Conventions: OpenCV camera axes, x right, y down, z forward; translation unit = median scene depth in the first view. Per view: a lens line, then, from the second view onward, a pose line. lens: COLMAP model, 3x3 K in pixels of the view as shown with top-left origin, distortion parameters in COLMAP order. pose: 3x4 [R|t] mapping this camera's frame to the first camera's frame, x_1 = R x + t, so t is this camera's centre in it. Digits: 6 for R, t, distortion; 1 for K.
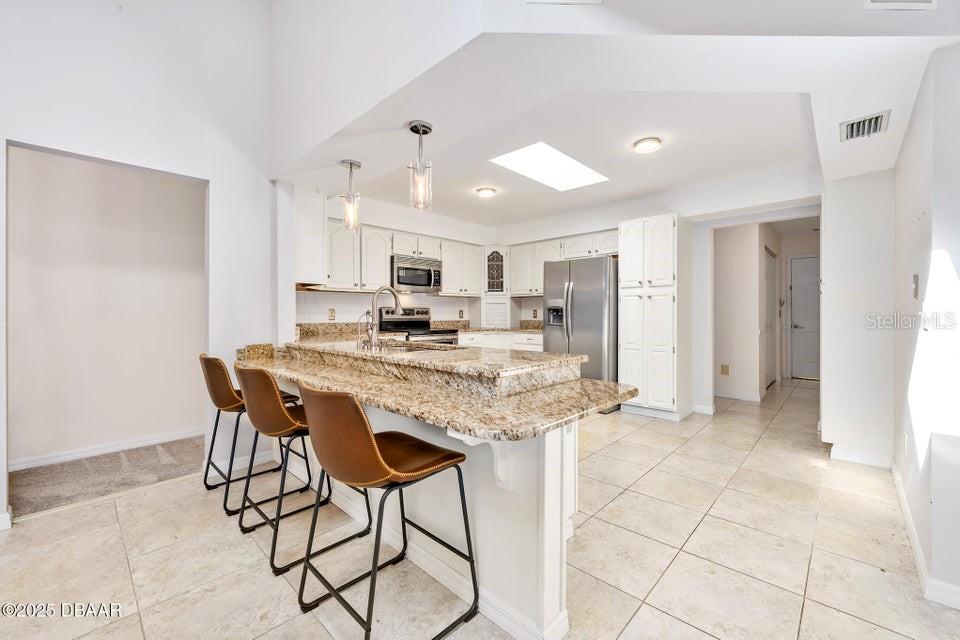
lens RADIAL K [[393.8, 0, 478.4], [0, 393.8, 318.0], [0, 0, 1]] dist [-0.001538, -0.000171]
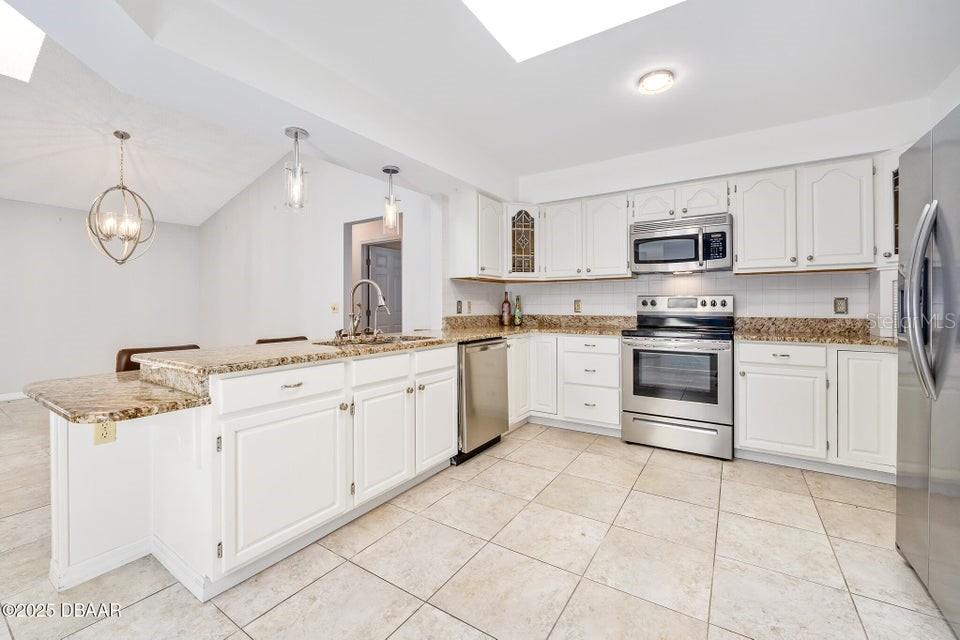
lens RADIAL K [[393.8, 0, 478.4], [0, 393.8, 318.0], [0, 0, 1]] dist [-0.001538, -0.000171]
pose [[0.189461, 0.031525, -0.981382, 0.413603], [-0.008450, 0.999500, 0.030476, -0.006354], [0.981852, 0.002519, 0.189632, 0.536353]]
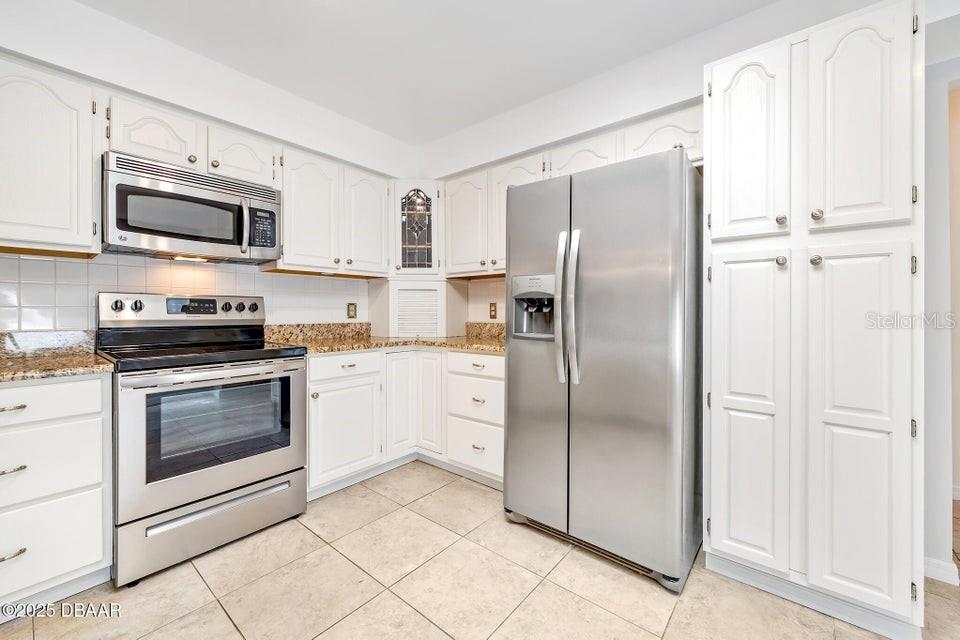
lens RADIAL K [[384.0, 0, 480.4], [0, 384.0, 311.5], [0, 0, 1]] dist [0.000842, 0.000103]
pose [[0.996869, 0.002575, 0.079030, 0.099913], [-0.002086, 0.999978, -0.006265, -0.006759], [-0.079045, 0.006080, 0.996853, 0.560987]]
